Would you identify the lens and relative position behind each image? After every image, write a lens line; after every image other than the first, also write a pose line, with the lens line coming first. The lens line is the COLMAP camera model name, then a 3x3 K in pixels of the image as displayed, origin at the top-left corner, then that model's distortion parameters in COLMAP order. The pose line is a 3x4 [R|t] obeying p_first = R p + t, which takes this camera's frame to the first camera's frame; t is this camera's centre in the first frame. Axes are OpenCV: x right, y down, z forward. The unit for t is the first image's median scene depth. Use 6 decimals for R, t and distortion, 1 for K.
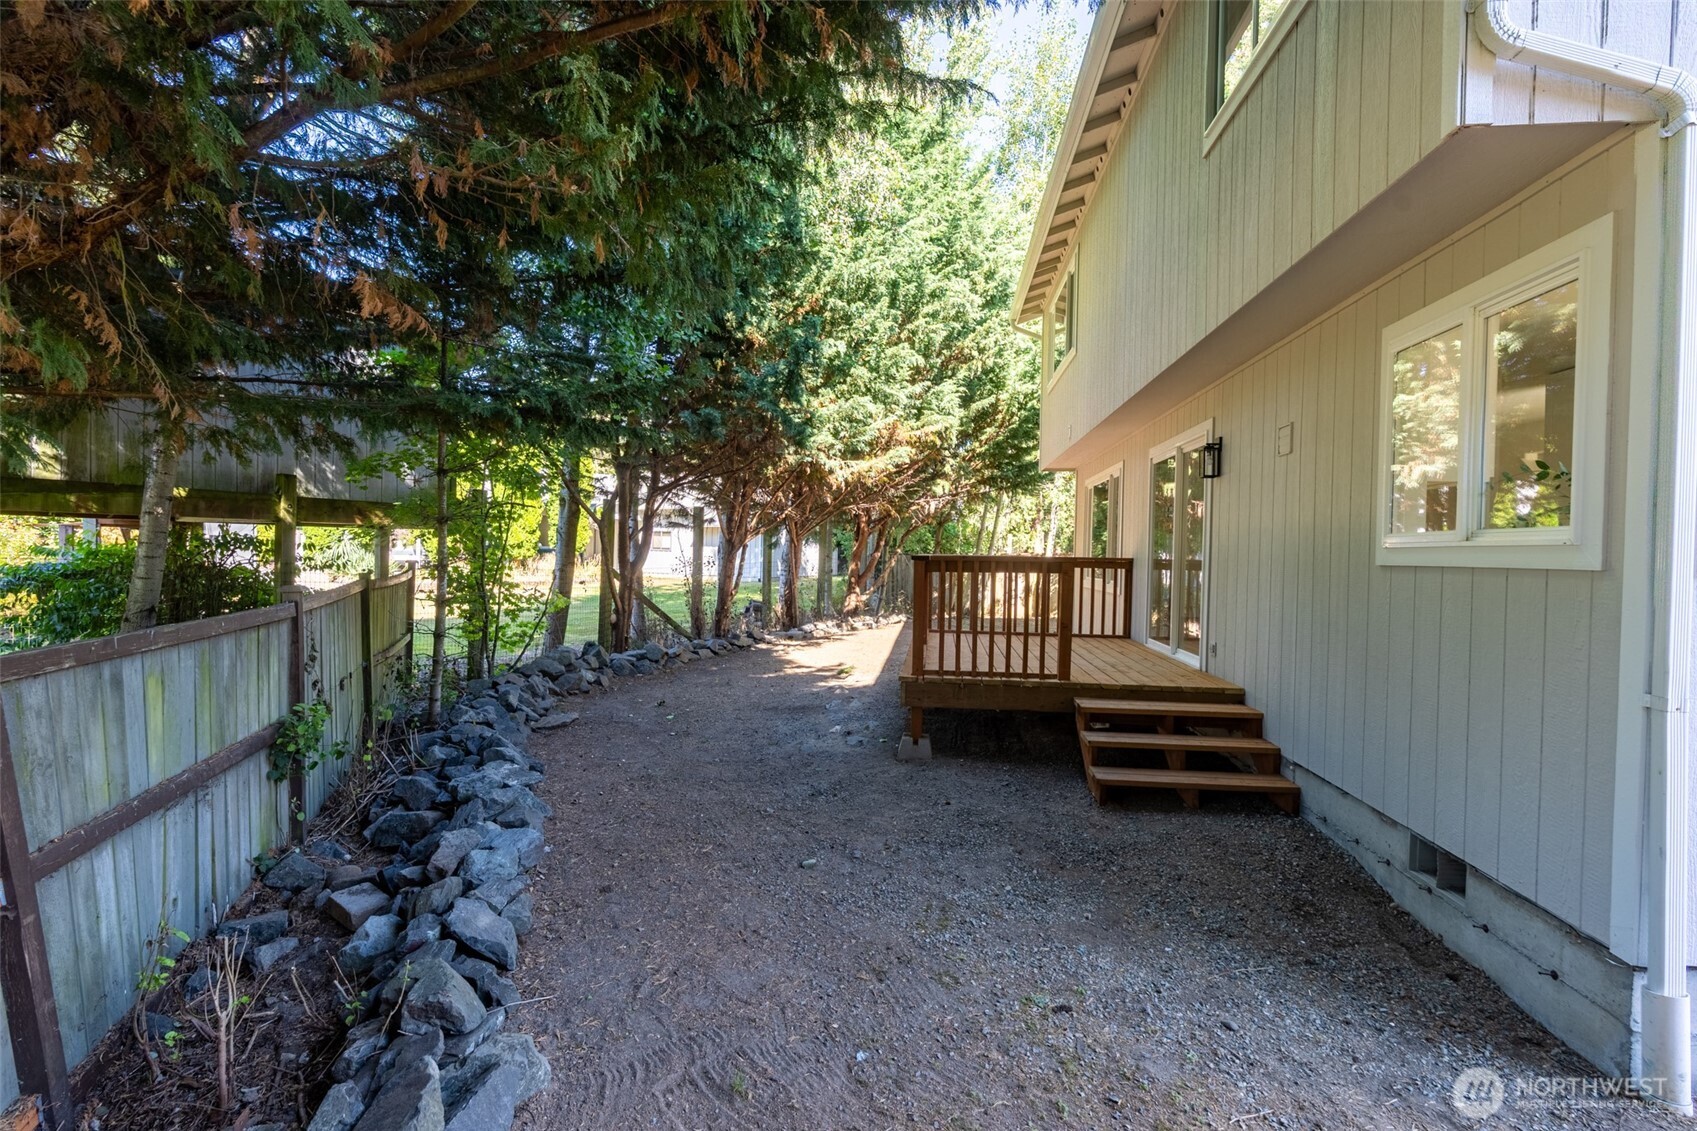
lens RADIAL K [[796.9, 0, 843.8], [0, 796.9, 548.5], [0, 0, 1]] dist [-0.008389, 0.000486]
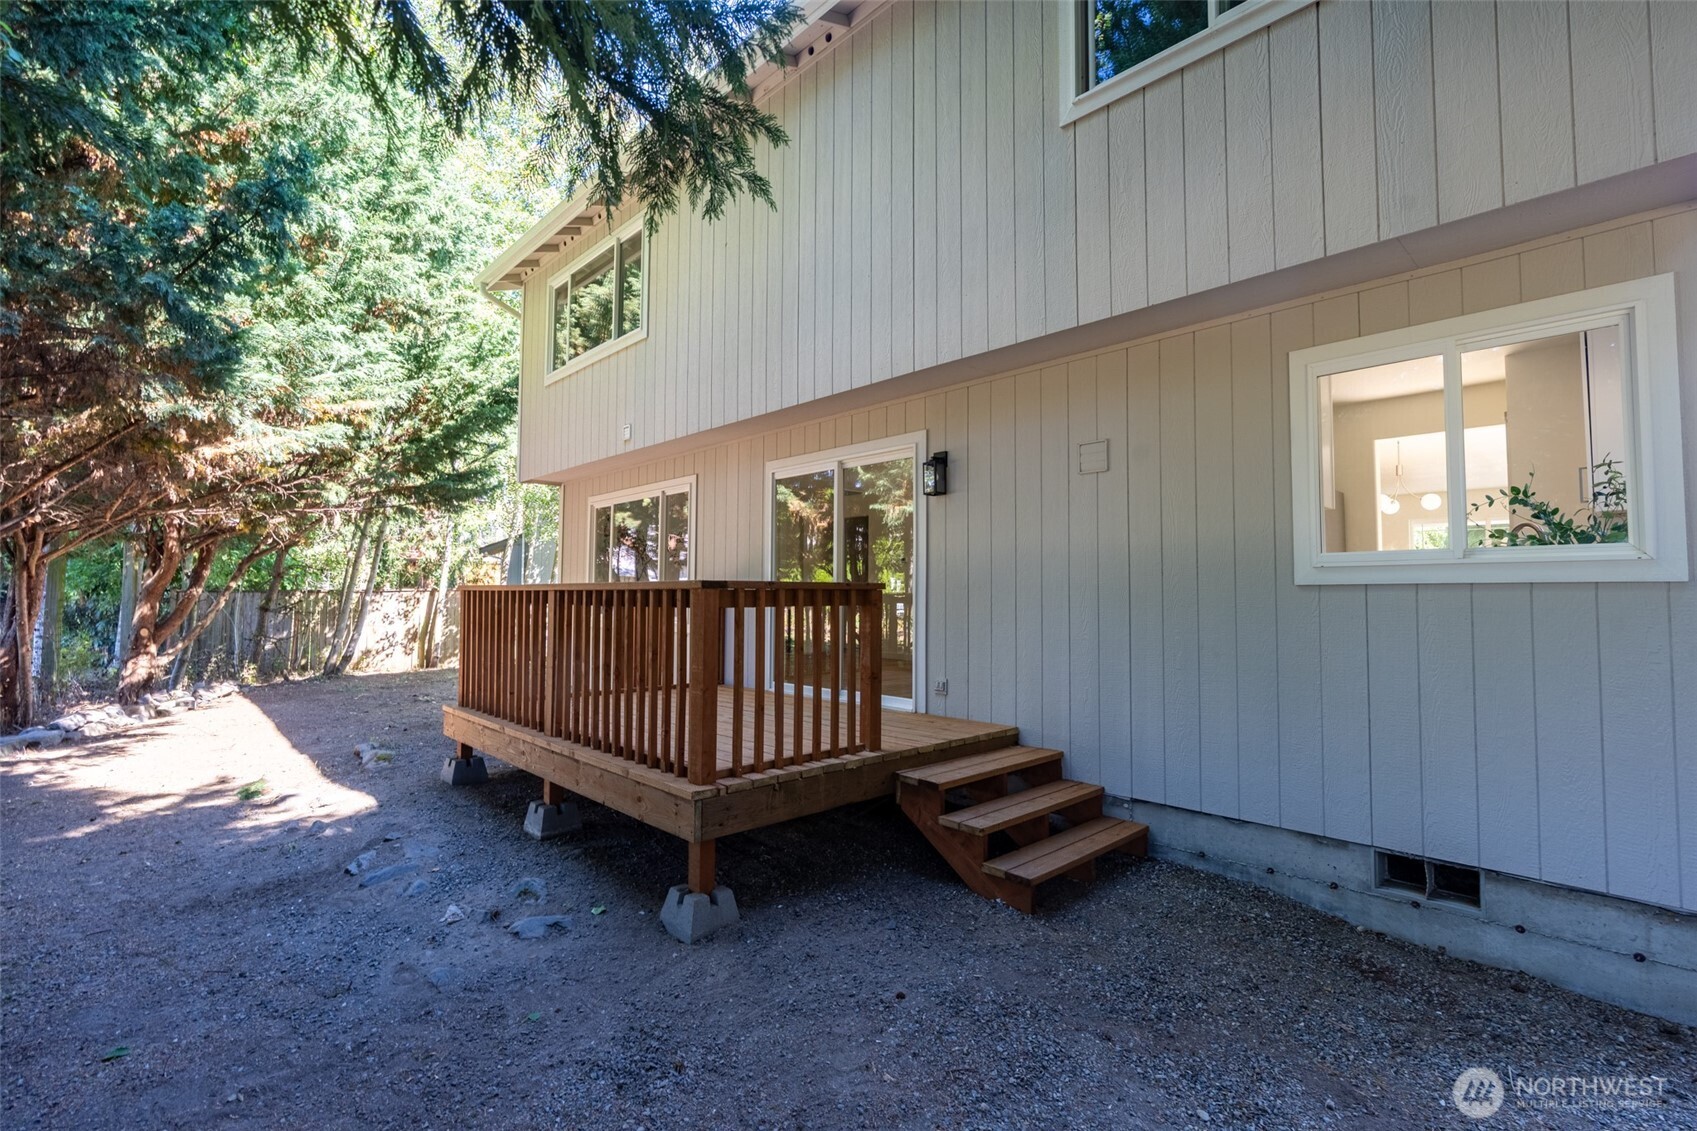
lens RADIAL K [[772.9, 0, 851.0], [0, 772.9, 557.8], [0, 0, 1]] dist [-0.004749, -0.000064]
pose [[0.631221, 0.021413, 0.775308, -0.301960], [0.005381, 0.999474, -0.031985, 0.009884], [-0.775584, 0.024361, 0.630774, 0.573196]]
